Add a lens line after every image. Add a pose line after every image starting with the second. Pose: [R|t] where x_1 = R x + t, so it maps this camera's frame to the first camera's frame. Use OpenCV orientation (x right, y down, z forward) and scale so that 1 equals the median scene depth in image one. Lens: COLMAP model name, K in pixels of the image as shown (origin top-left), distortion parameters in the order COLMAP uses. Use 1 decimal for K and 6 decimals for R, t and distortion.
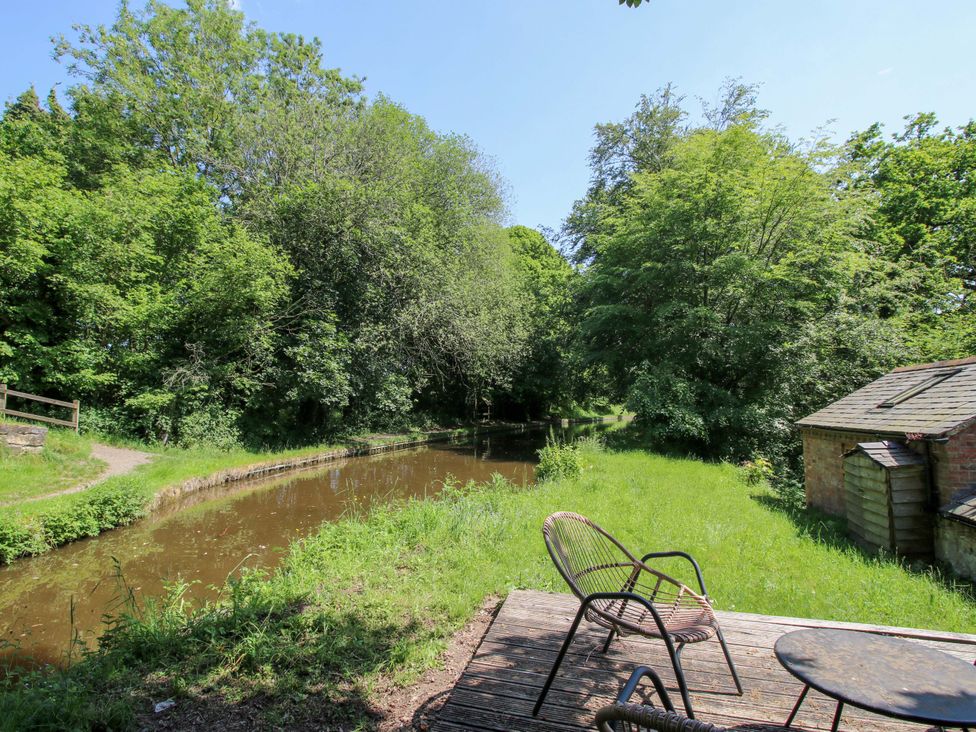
lens RADIAL K [[508.3, 0, 481.6], [0, 508.3, 358.5], [0, 0, 1]] dist [0.002670, -0.015966]
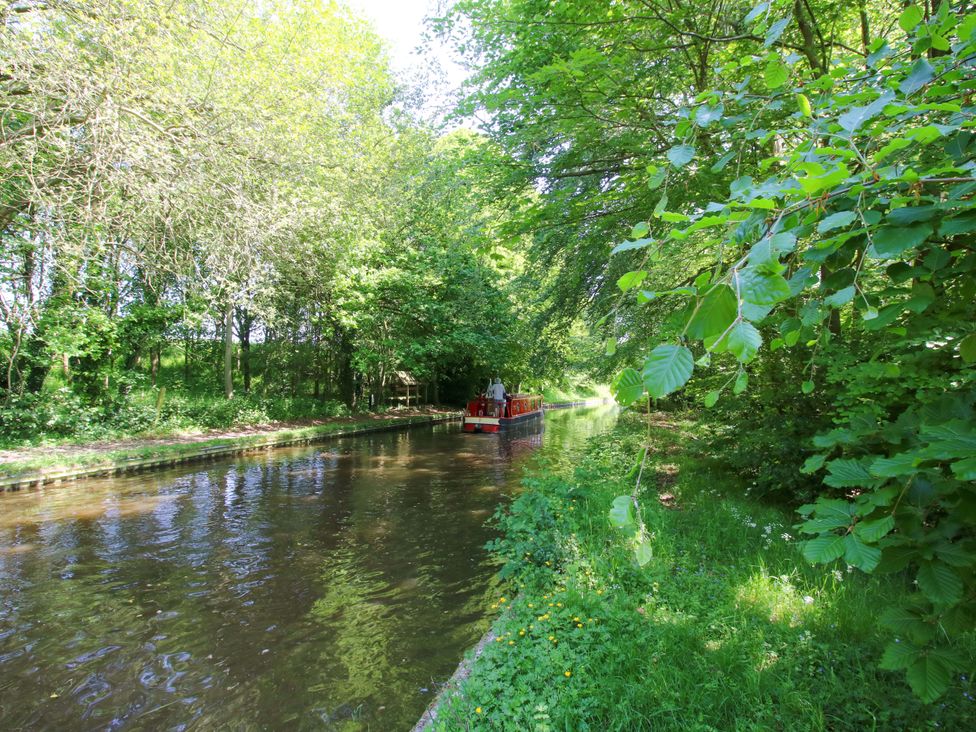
lens RADIAL K [[526.7, 0, 480.3], [0, 526.7, 359.8], [0, 0, 1]] dist [0.004292, -0.017497]
pose [[0.999547, -0.004047, 0.029813, 0.261918], [0.002879, 0.999231, 0.039108, 0.099464], [-0.029948, -0.039004, 0.998790, 0.936443]]
